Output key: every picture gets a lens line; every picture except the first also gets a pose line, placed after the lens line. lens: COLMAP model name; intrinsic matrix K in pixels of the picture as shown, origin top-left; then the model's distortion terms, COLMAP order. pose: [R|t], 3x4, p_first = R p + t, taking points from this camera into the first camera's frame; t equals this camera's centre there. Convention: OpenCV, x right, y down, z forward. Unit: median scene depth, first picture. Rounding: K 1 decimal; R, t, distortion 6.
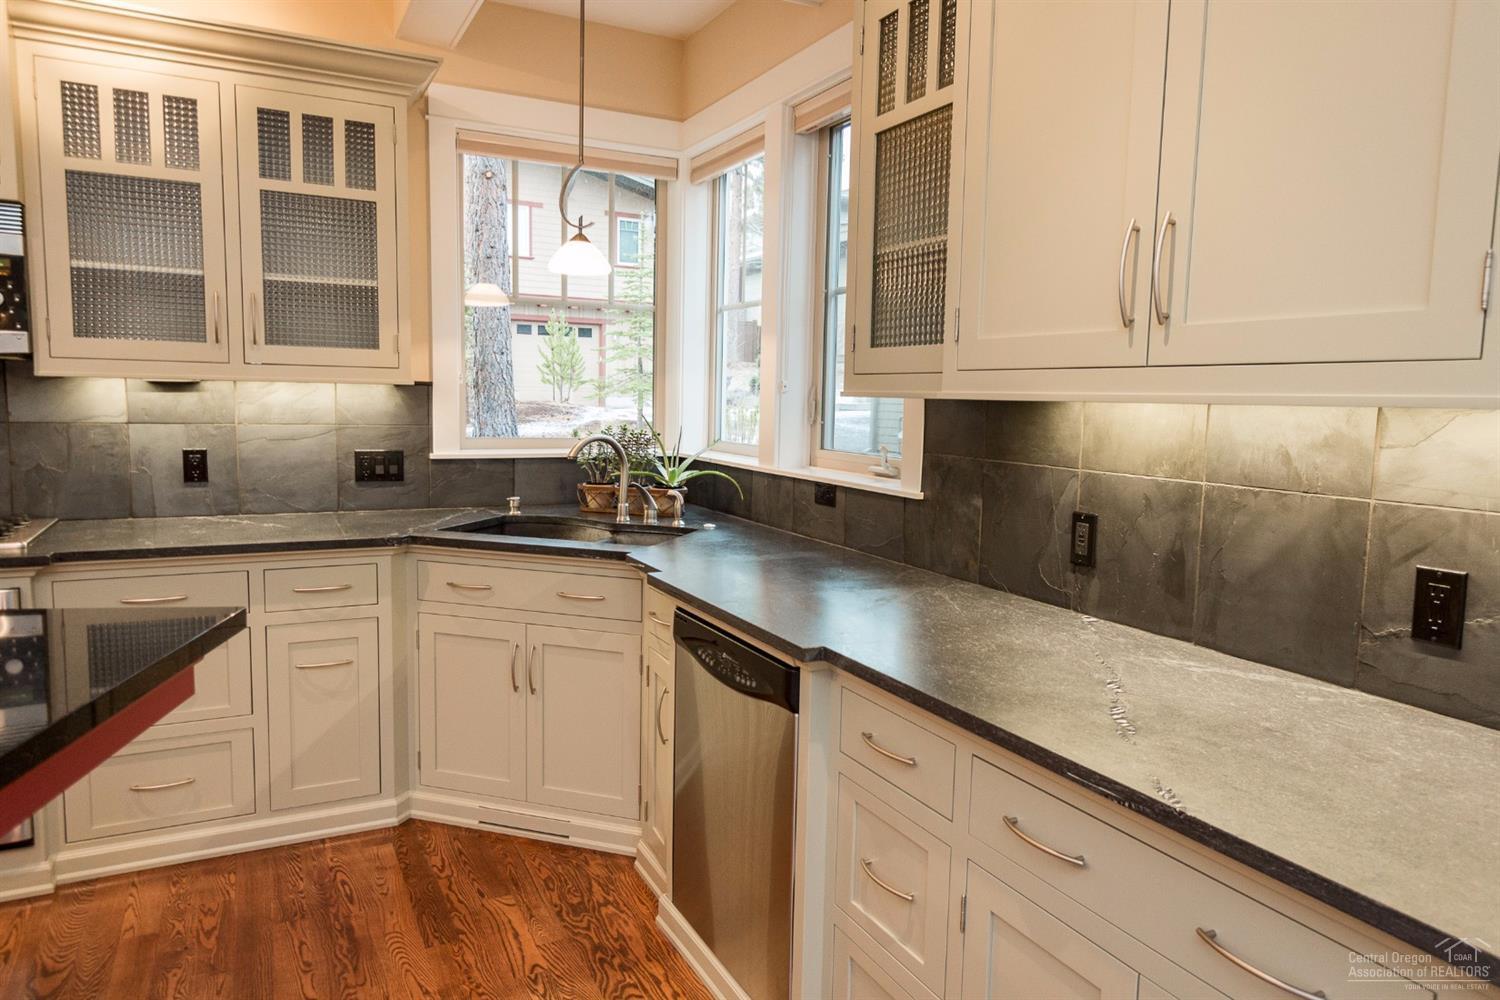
lens RADIAL K [[972.4, 0, 743.7], [0, 972.4, 489.4], [0, 0, 1]] dist [0.021308, -0.000413]
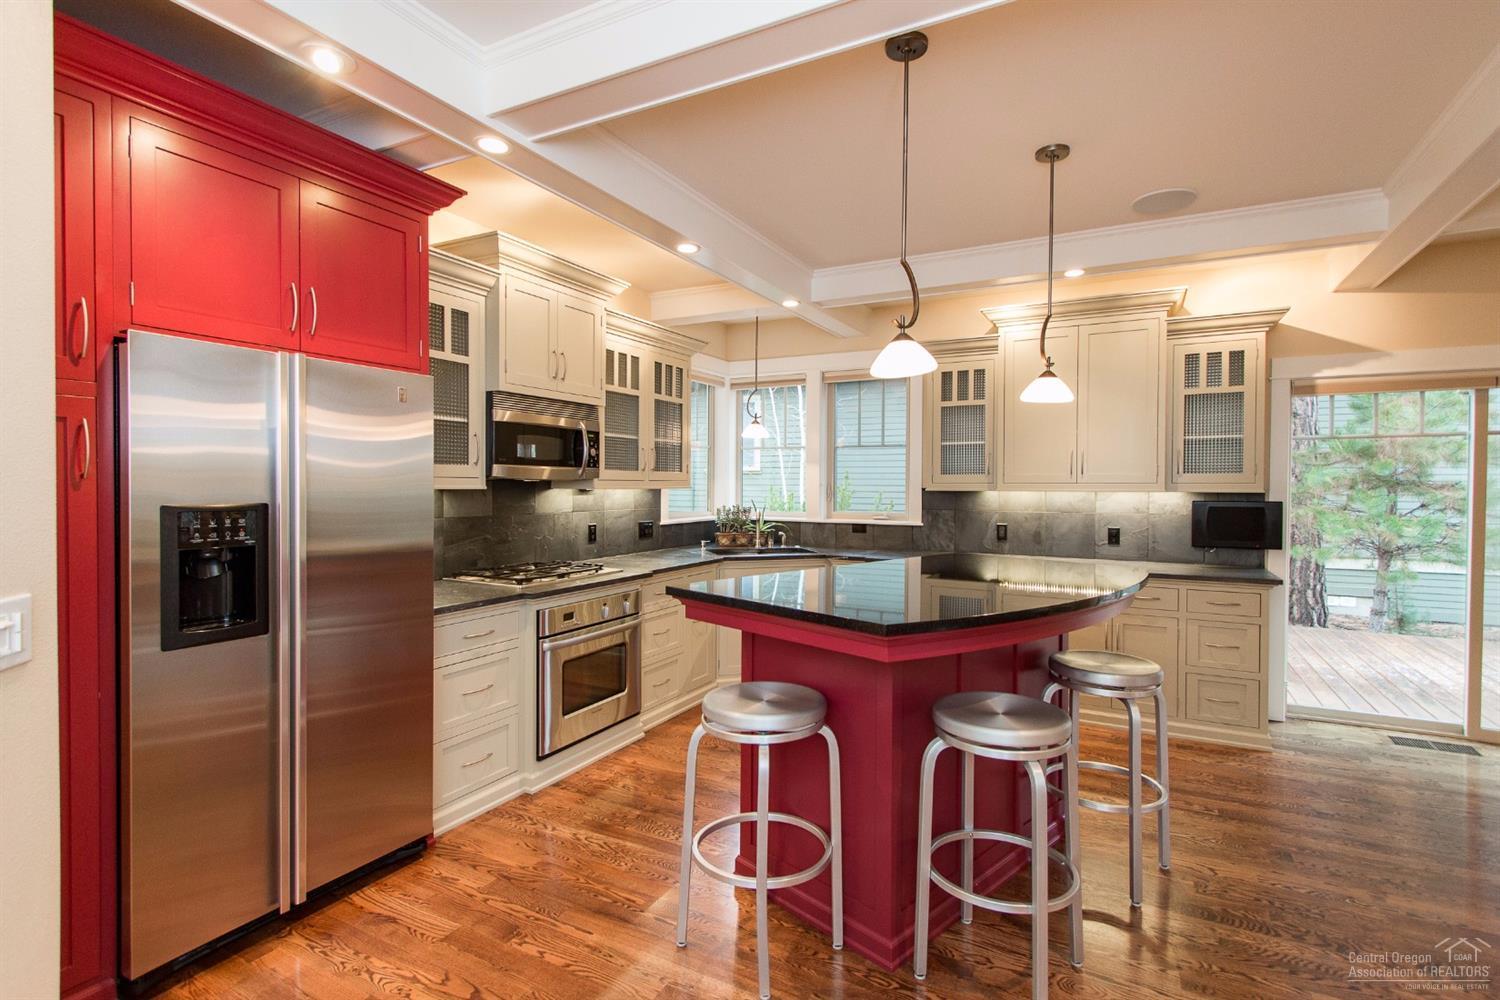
lens RADIAL K [[718.4, 0, 736.2], [0, 718.4, 494.3], [0, 0, 1]] dist [0.014837, -0.000247]
pose [[0.825819, -0.026088, 0.563331, -1.227521], [0.069238, 0.996062, -0.055372, -0.002353], [-0.559668, 0.084731, 0.824374, -0.362659]]
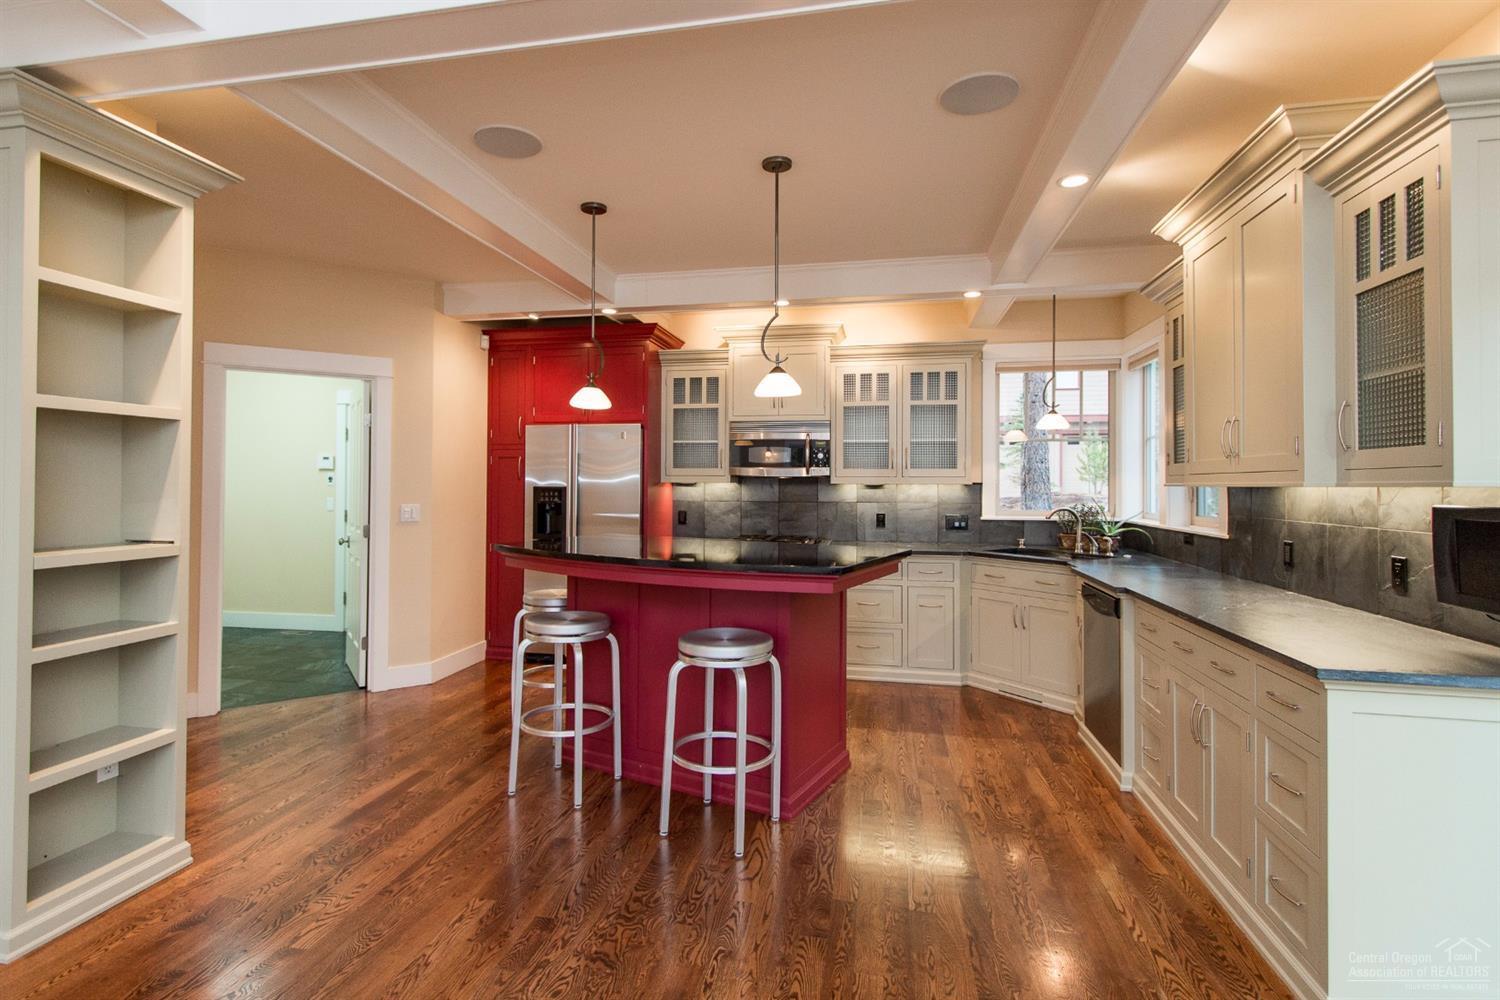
lens RADIAL K [[718.4, 0, 743.9], [0, 718.4, 483.6], [0, 0, 1]] dist [0.014837, -0.000247]
pose [[0.790439, -0.018171, -0.612271, 0.262456], [-0.047289, 0.994767, -0.090572, 0.066141], [0.610713, 0.100546, 0.785443, -0.622096]]
